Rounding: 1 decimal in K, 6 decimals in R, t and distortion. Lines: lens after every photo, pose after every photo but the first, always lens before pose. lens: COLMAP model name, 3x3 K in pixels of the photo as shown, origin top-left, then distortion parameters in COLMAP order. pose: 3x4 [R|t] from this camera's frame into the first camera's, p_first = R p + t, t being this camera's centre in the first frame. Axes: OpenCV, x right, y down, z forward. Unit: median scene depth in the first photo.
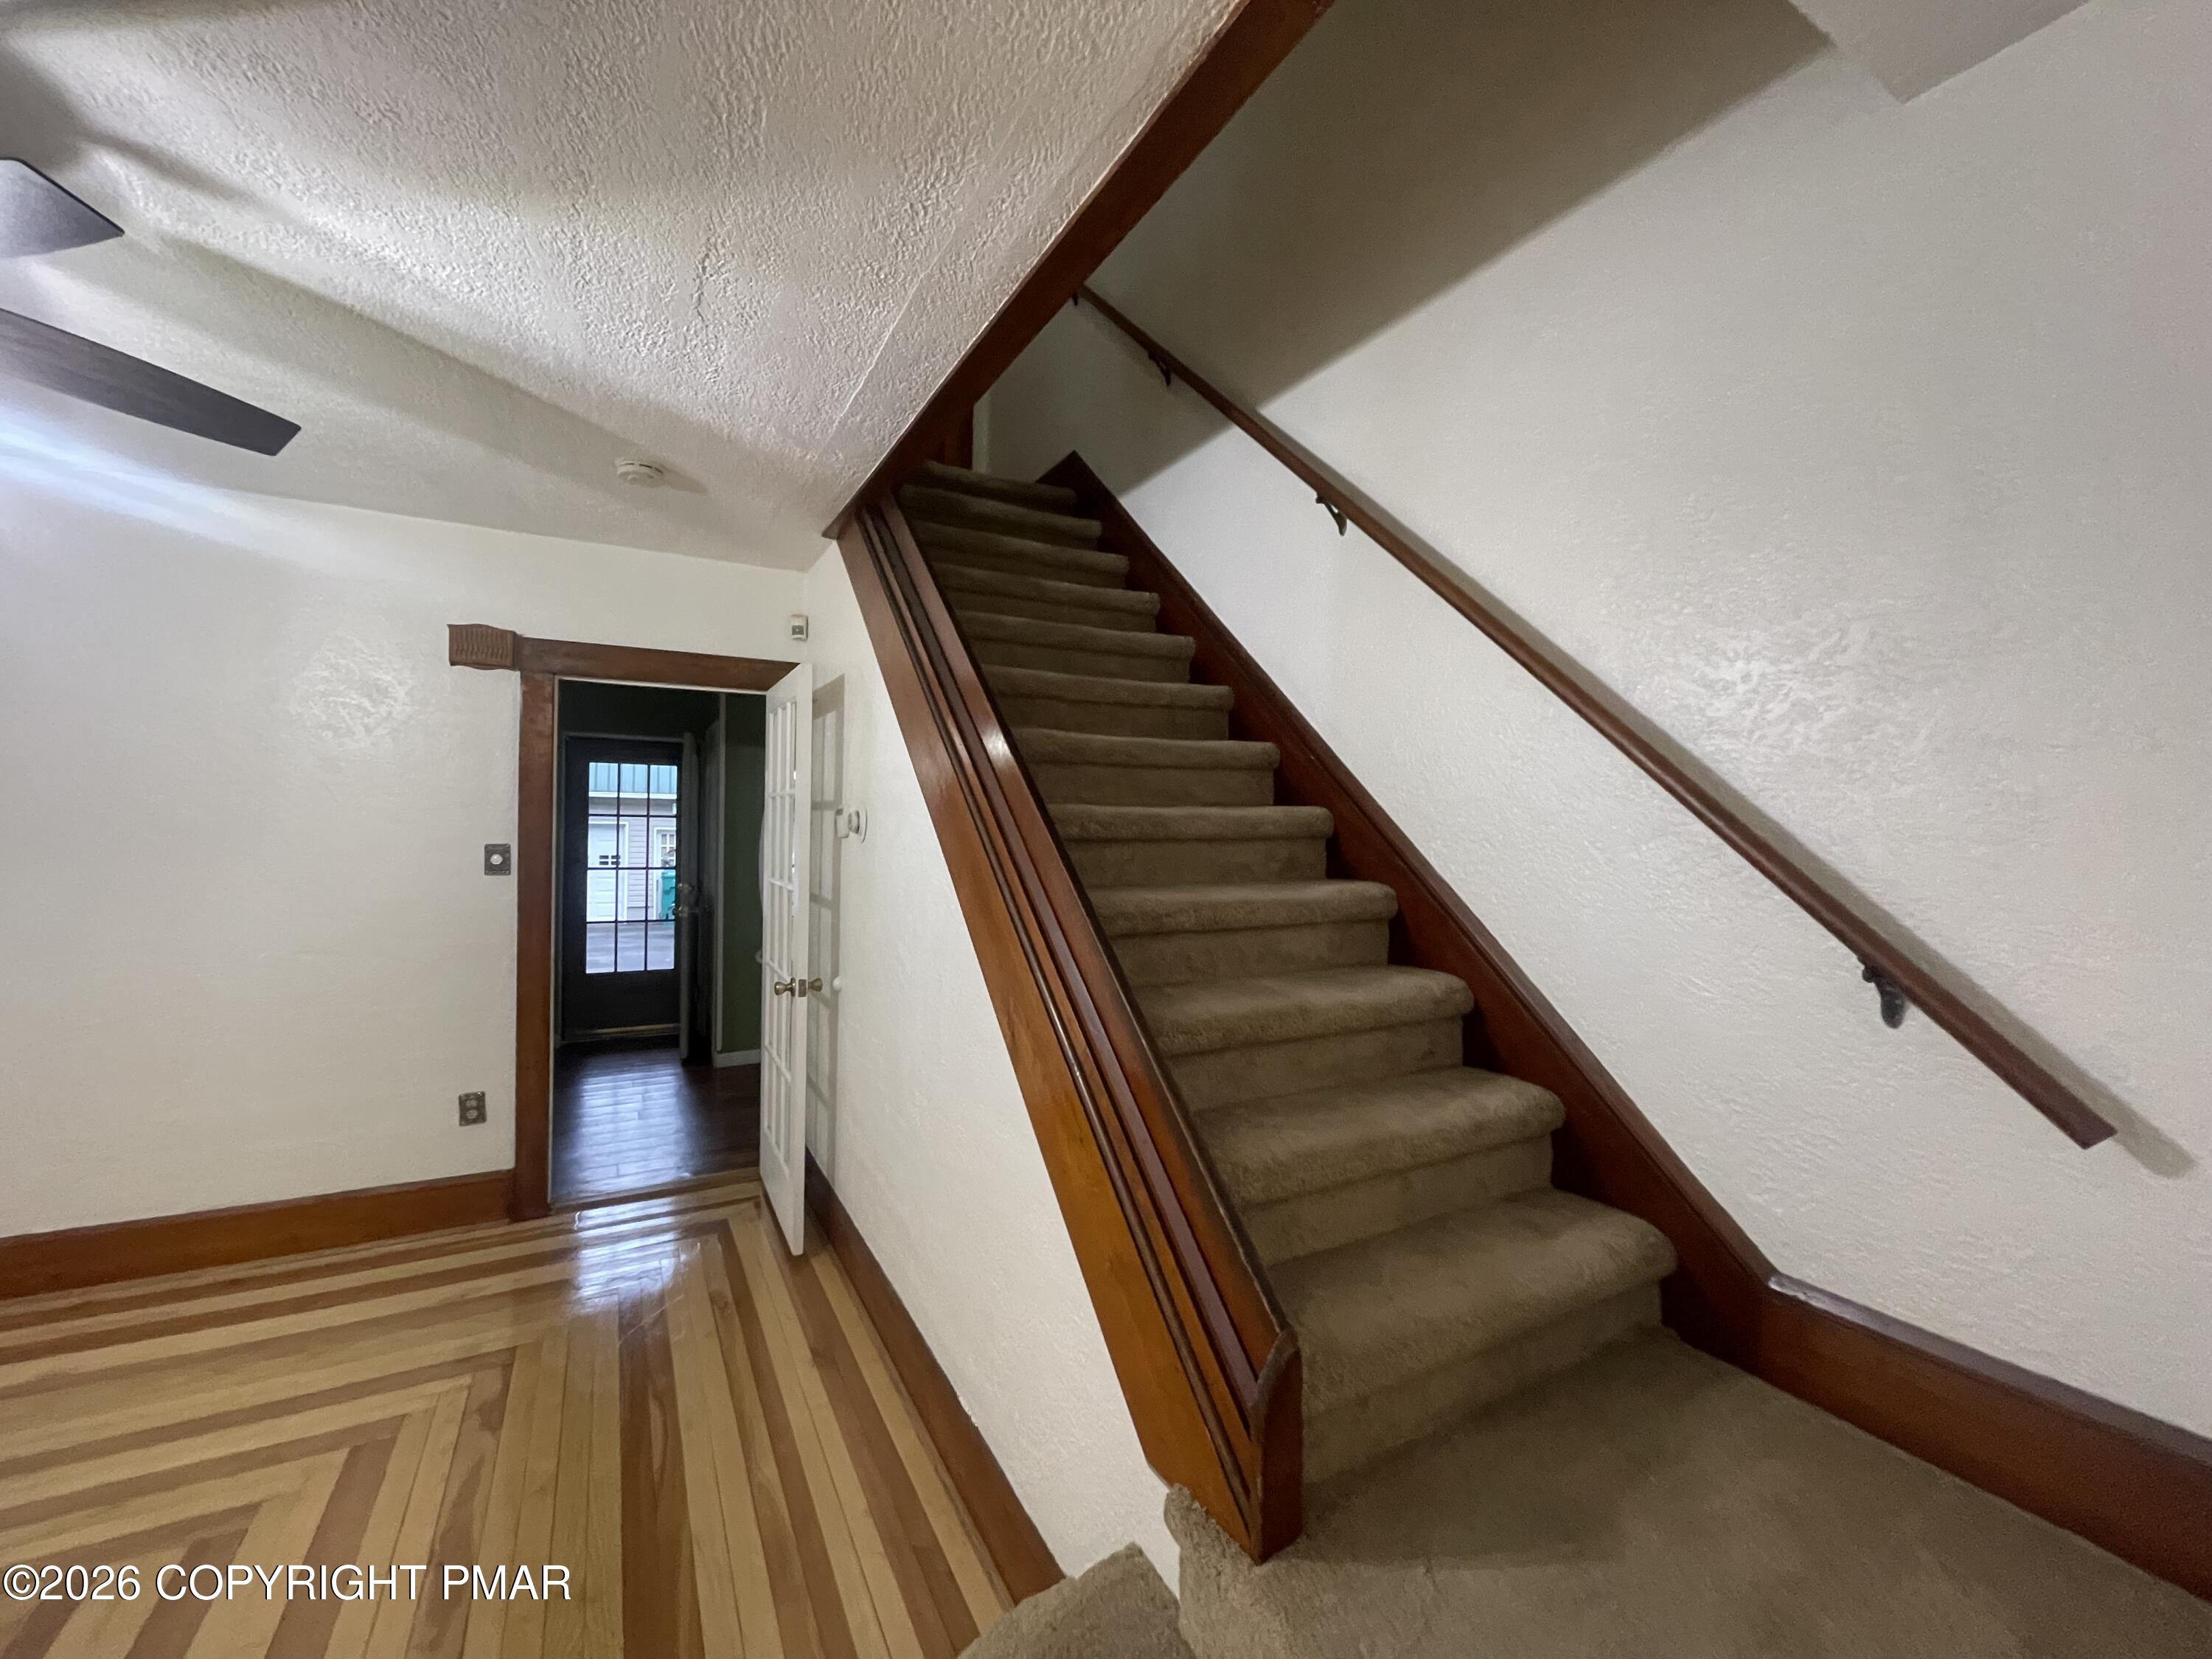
lens RADIAL K [[892.6, 0, 1100.0], [0, 892.6, 826.7], [0, 0, 1]] dist [-0.000180, -0.000086]
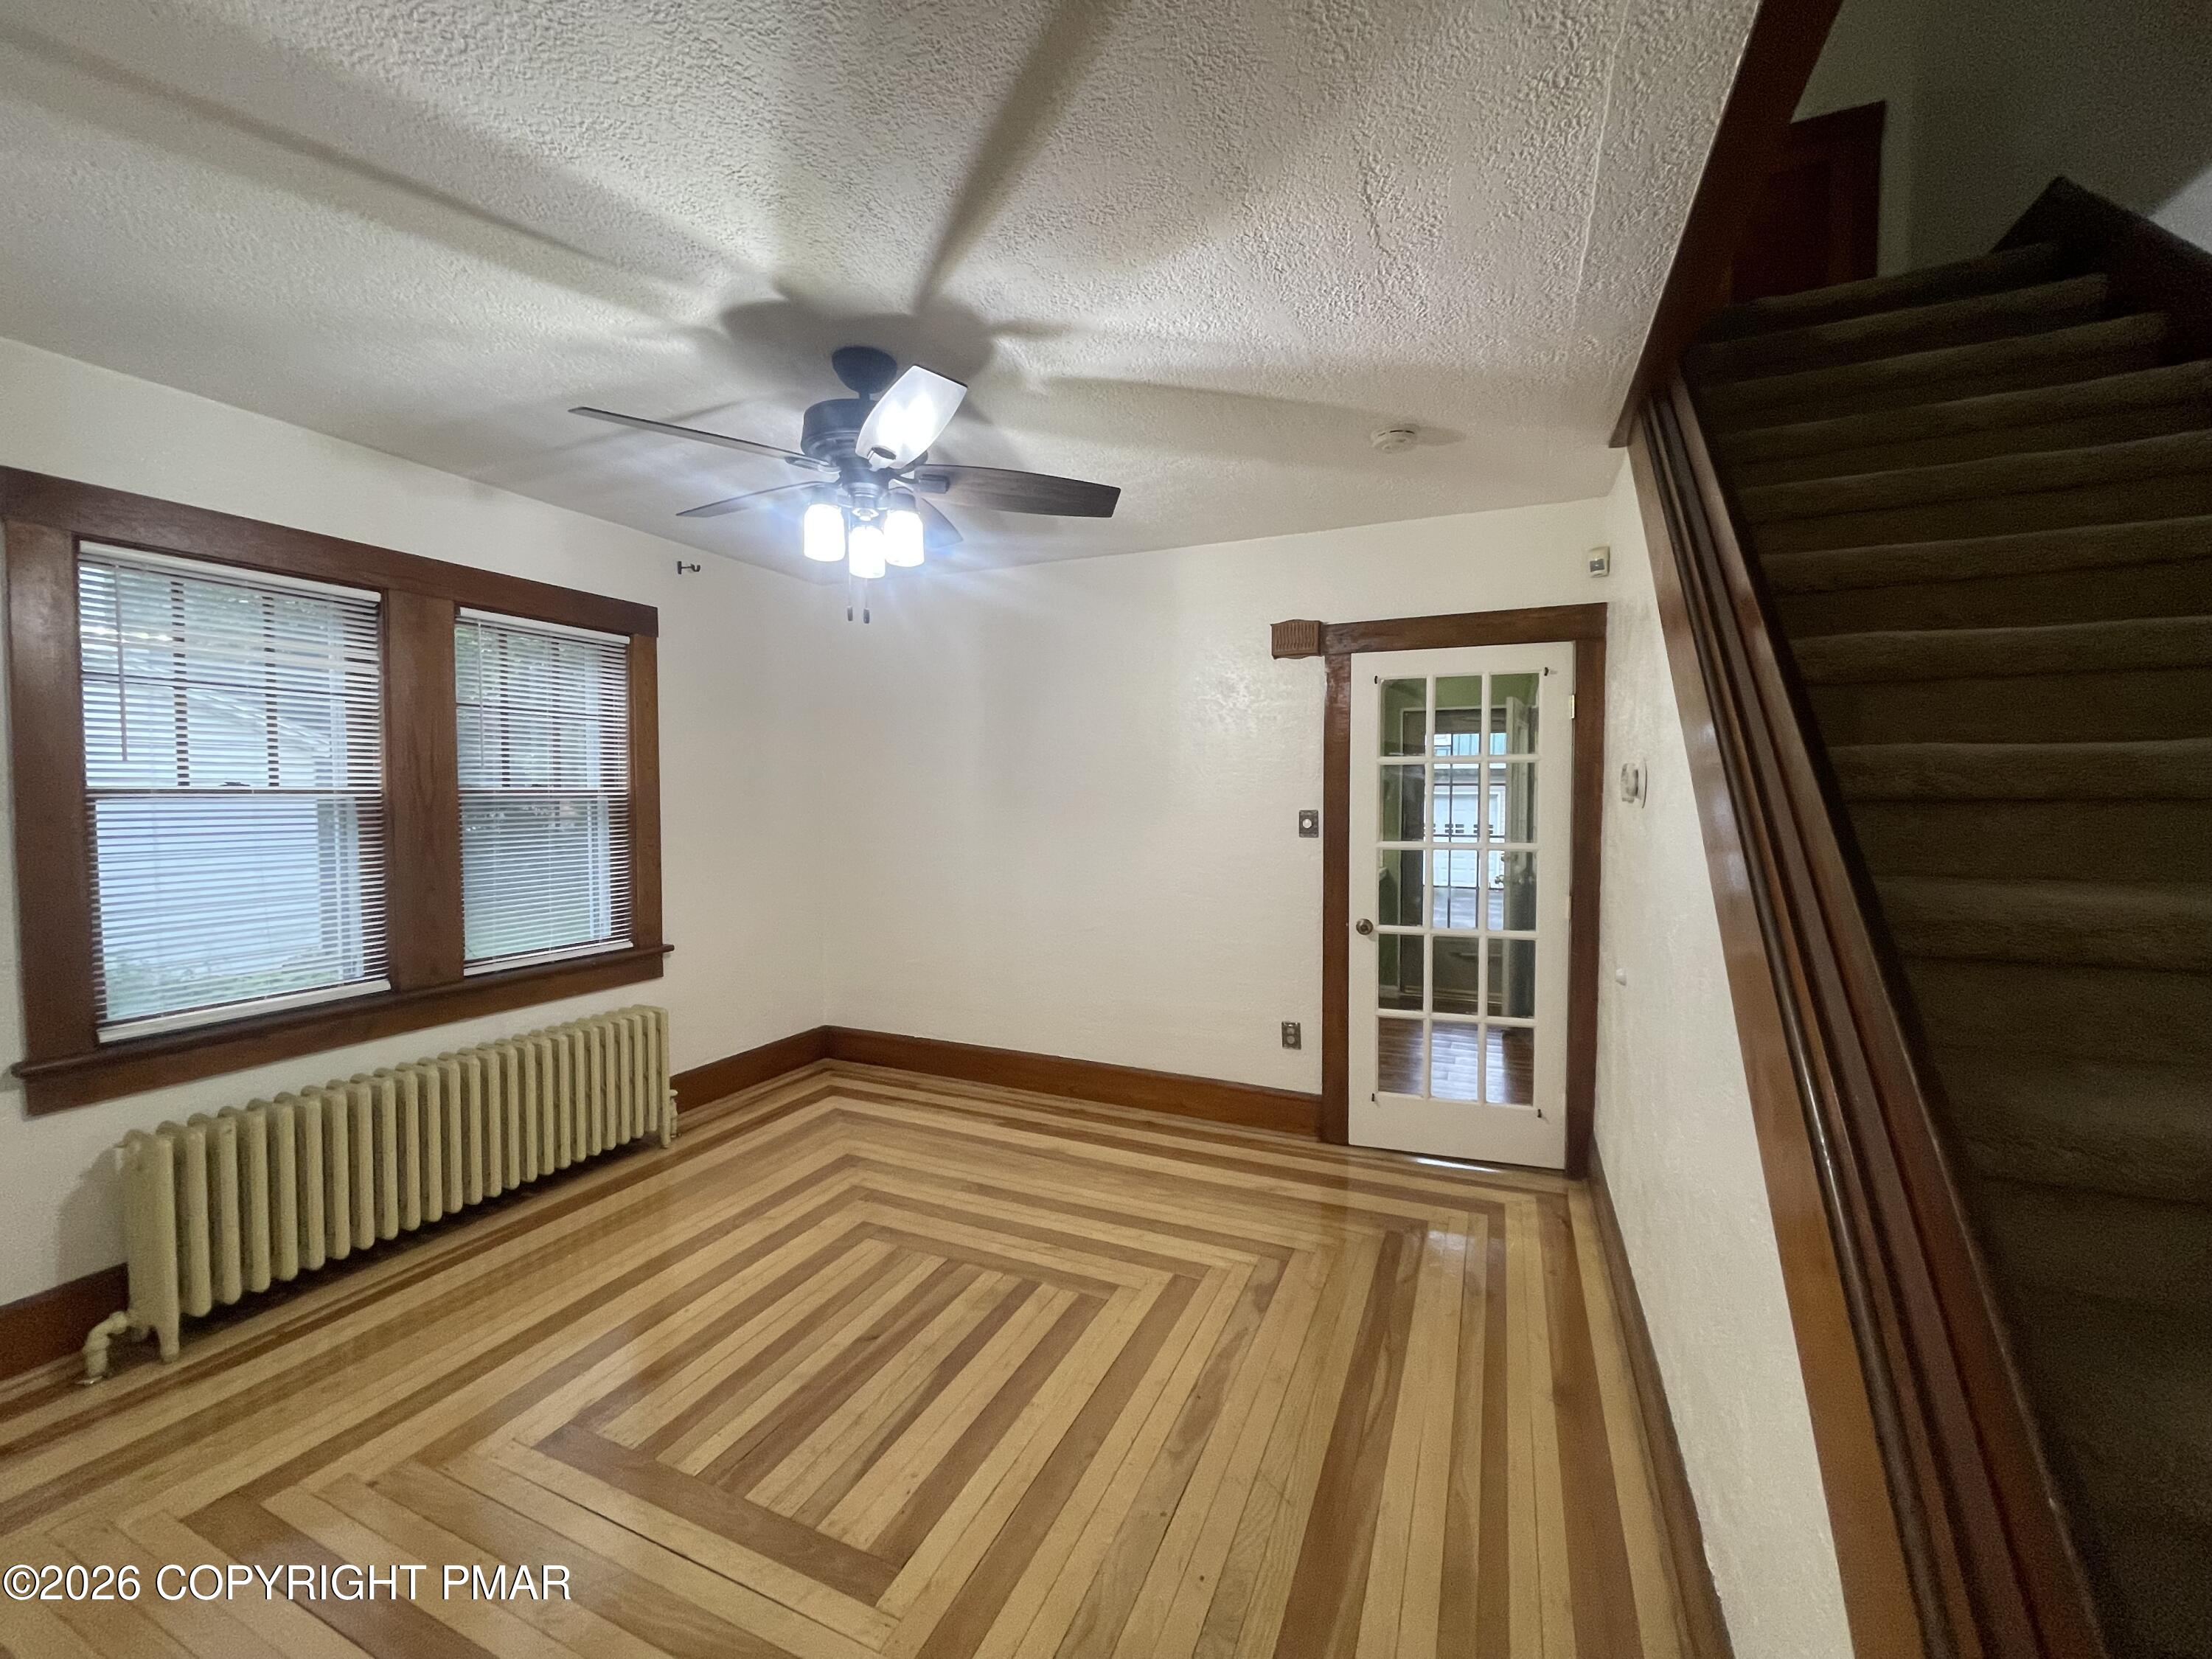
lens RADIAL K [[894.3, 0, 1099.9], [0, 894.3, 827.3], [0, 0, 1]] dist [0.000010, 0.000526]
pose [[0.603762, 0.016350, -0.796997, 0.095037], [0.010051, 0.999554, 0.028119, 0.007767], [0.797101, -0.024988, 0.603329, 0.115665]]
